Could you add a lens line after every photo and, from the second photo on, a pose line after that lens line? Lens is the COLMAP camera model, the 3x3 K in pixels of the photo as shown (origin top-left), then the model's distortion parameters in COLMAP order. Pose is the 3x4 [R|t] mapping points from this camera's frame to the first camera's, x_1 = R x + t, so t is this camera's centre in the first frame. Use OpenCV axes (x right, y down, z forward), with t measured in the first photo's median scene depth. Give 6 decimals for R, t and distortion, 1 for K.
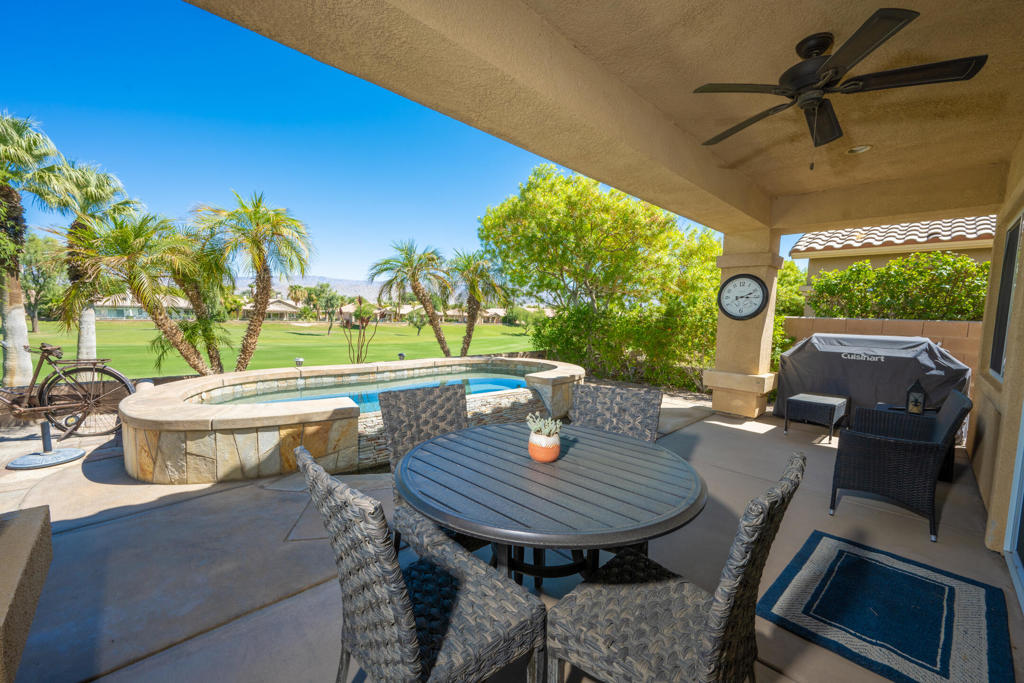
lens RADIAL K [[407.1, 0, 510.5], [0, 407.1, 349.7], [0, 0, 1]] dist [-0.002827, -0.000182]
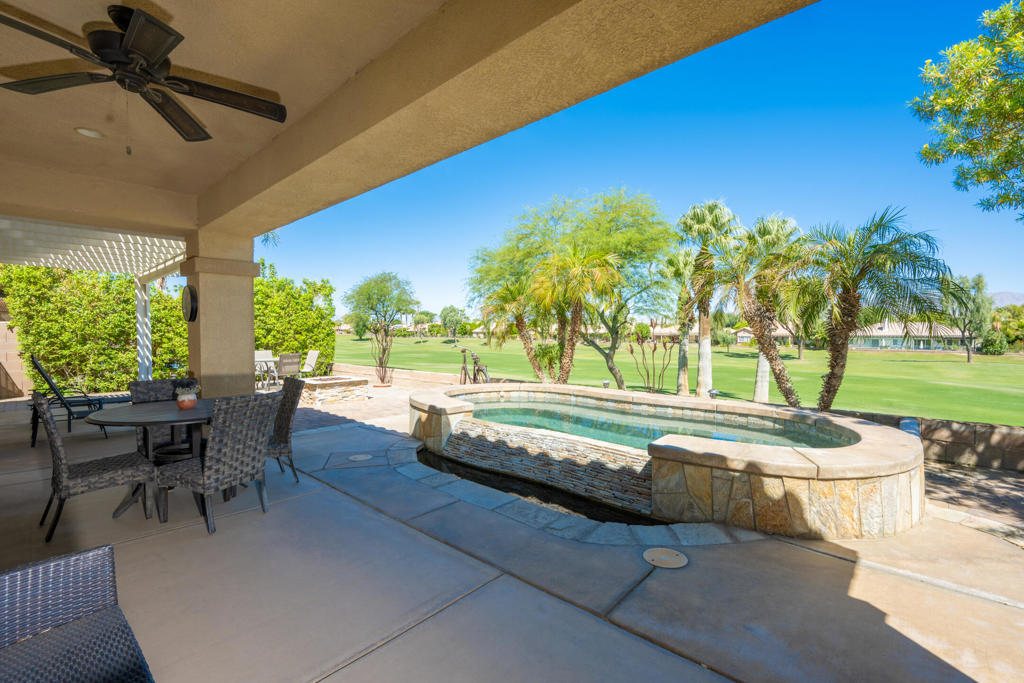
lens RADIAL K [[449.9, 0, 510.4], [0, 449.9, 340.9], [0, 0, 1]] dist [-0.004152, 0.000950]
pose [[0.046242, -0.010875, -0.998871, 0.545237], [-0.084923, 0.996278, -0.014778, -0.035879], [0.995314, 0.085511, 0.045146, 0.569844]]
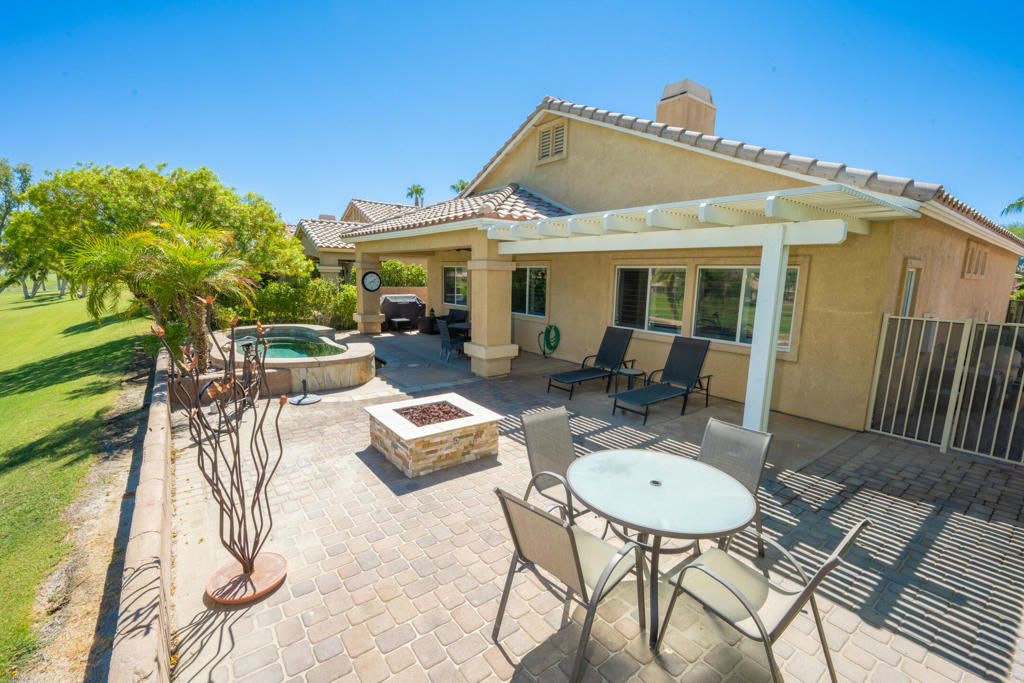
lens RADIAL K [[439.2, 0, 512.1], [0, 439.2, 346.5], [0, 0, 1]] dist [-0.000224, -0.000004]
pose [[0.131789, -0.188823, 0.973128, -1.322210], [0.073876, 0.980831, 0.180313, -0.114787], [-0.988521, 0.048128, 0.143213, -0.096812]]
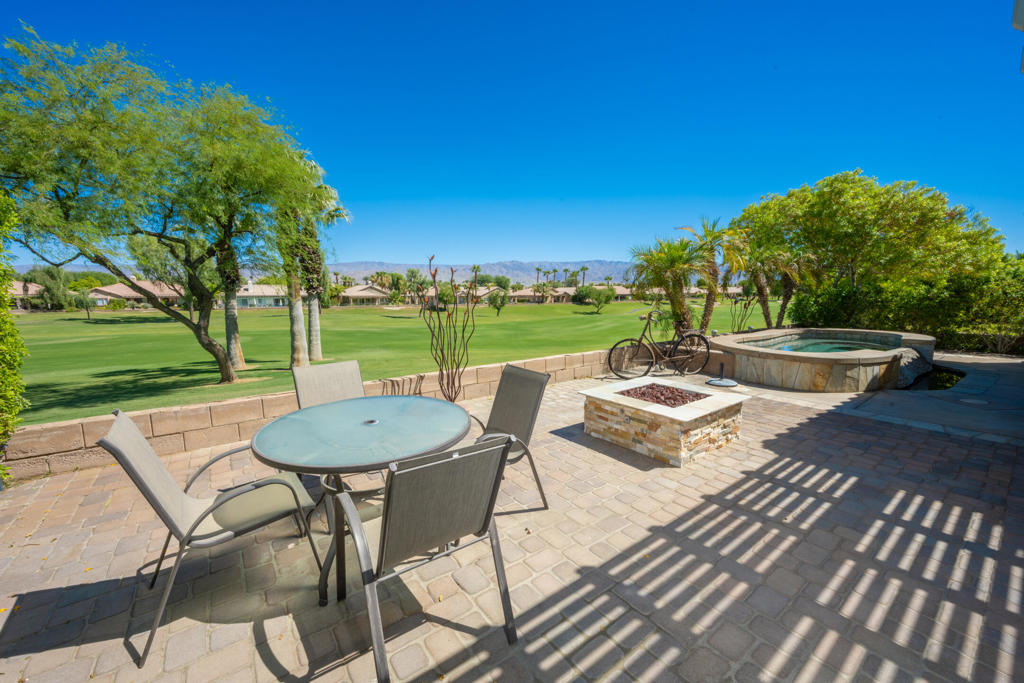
lens RADIAL K [[407.1, 0, 510.8], [0, 407.1, 350.3], [0, 0, 1]] dist [-0.002827, -0.000182]
pose [[0.990651, -0.011042, -0.135970, -0.837316], [0.018070, 0.998557, 0.050562, 0.005981], [0.135216, -0.052546, 0.989422, -0.425996]]
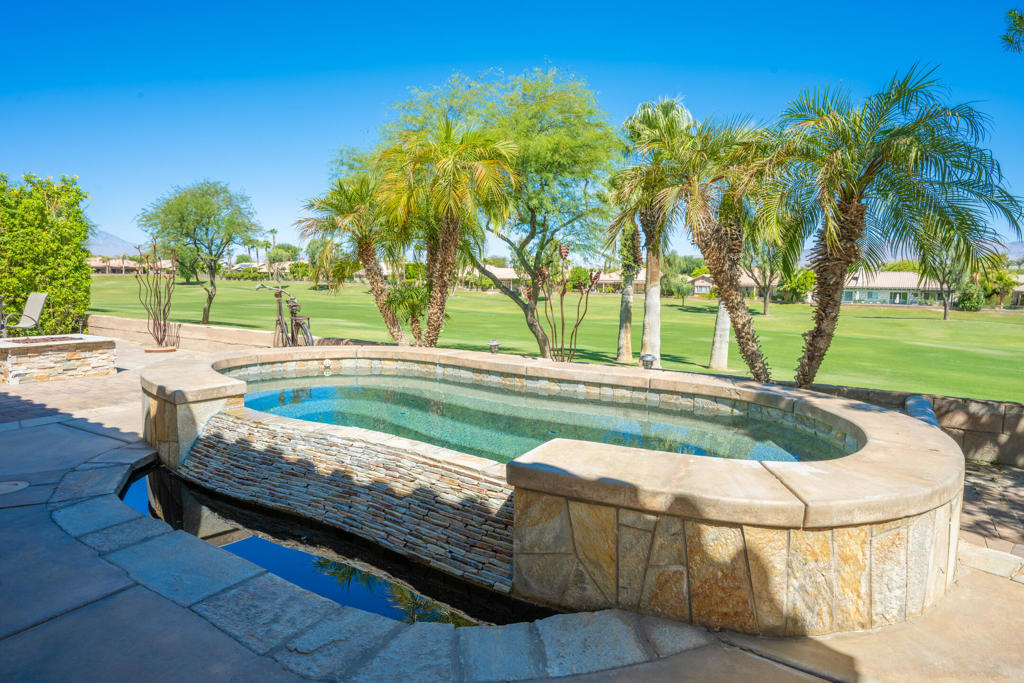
lens RADIAL K [[595.6, 0, 513.2], [0, 595.6, 338.6], [0, 0, 1]] dist [-0.005447, -0.002731]
pose [[0.217041, 0.072011, -0.973503, 0.391186], [-0.094516, 0.994140, 0.052466, -0.031960], [0.971576, 0.080625, 0.222575, 0.669990]]
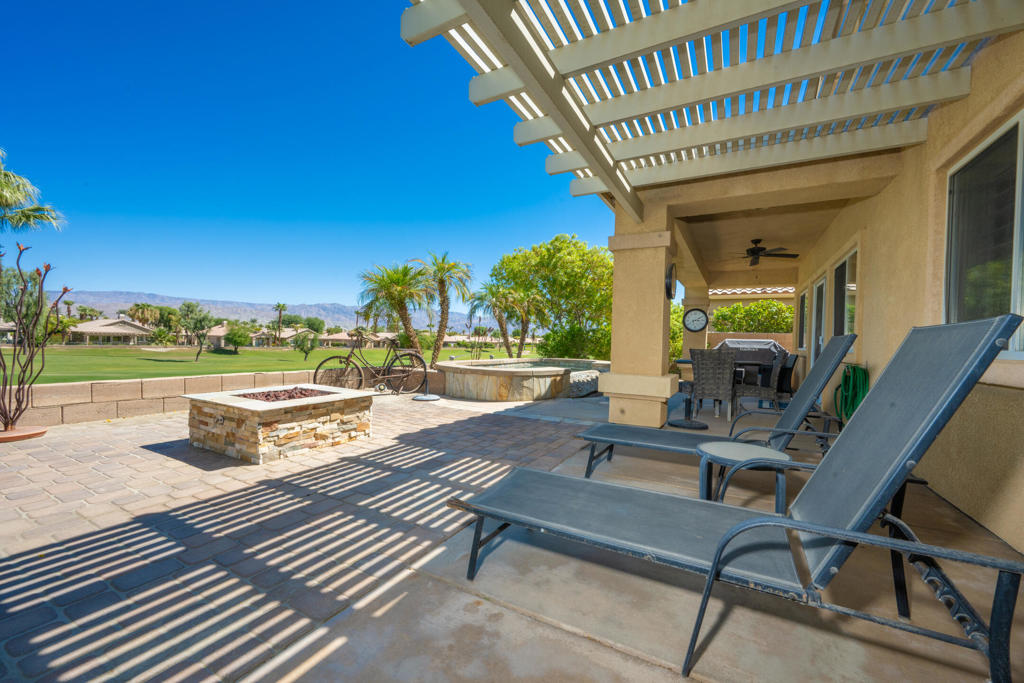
lens RADIAL K [[407.1, 0, 515.3], [0, 407.1, 346.0], [0, 0, 1]] dist [-0.002827, -0.000182]
pose [[0.956831, -0.003533, 0.290624, -0.593435], [0.023874, 0.997503, -0.066473, 0.073939], [-0.289664, 0.070542, 0.954525, -0.435069]]
